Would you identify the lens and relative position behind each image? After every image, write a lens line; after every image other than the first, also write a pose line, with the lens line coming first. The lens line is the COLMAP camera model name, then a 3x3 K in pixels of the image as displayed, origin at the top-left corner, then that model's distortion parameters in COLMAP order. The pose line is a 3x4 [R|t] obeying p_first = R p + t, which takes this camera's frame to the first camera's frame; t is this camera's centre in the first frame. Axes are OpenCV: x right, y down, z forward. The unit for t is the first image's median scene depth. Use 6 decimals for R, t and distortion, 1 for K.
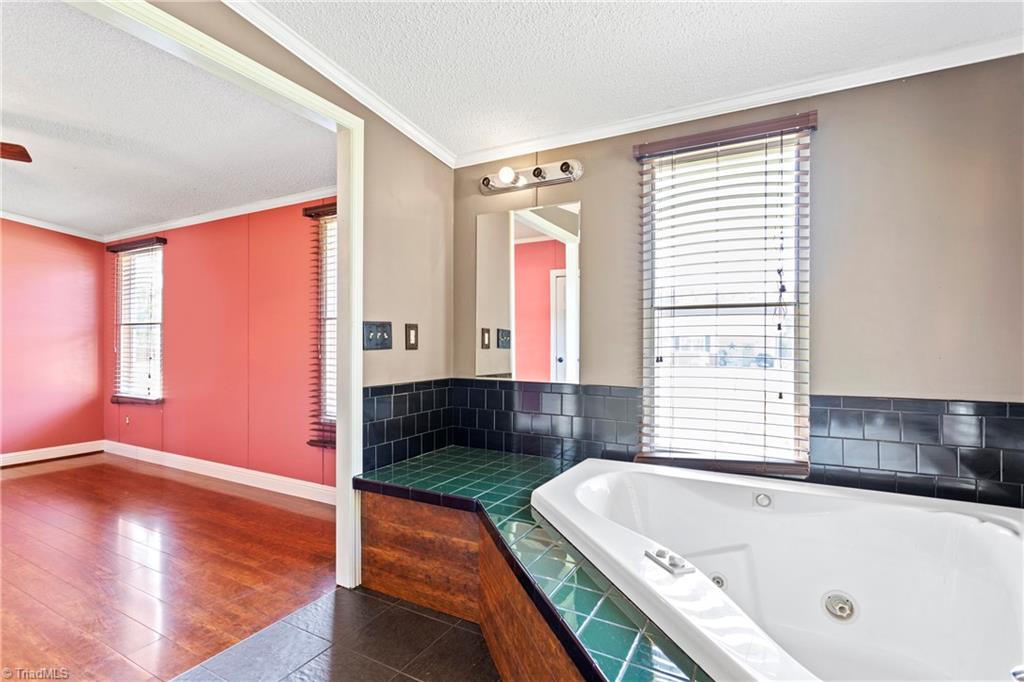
lens RADIAL K [[497.6, 0, 509.8], [0, 497.6, 330.7], [0, 0, 1]] dist [-0.002680, 0.000186]
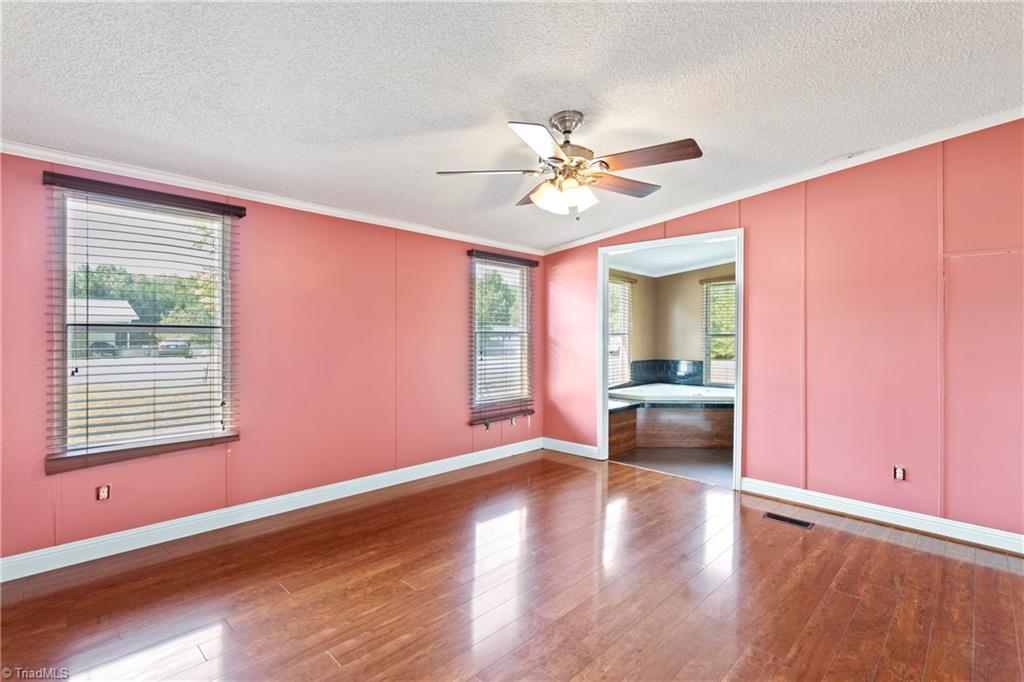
lens RADIAL K [[478.1, 0, 512.0], [0, 478.1, 341.0], [0, 0, 1]] dist [0.002686, 0.000467]
pose [[0.266085, -0.004570, 0.963939, -1.498608], [-0.021340, 0.999716, 0.010630, -0.015359], [-0.963713, -0.023398, 0.265912, 0.508614]]
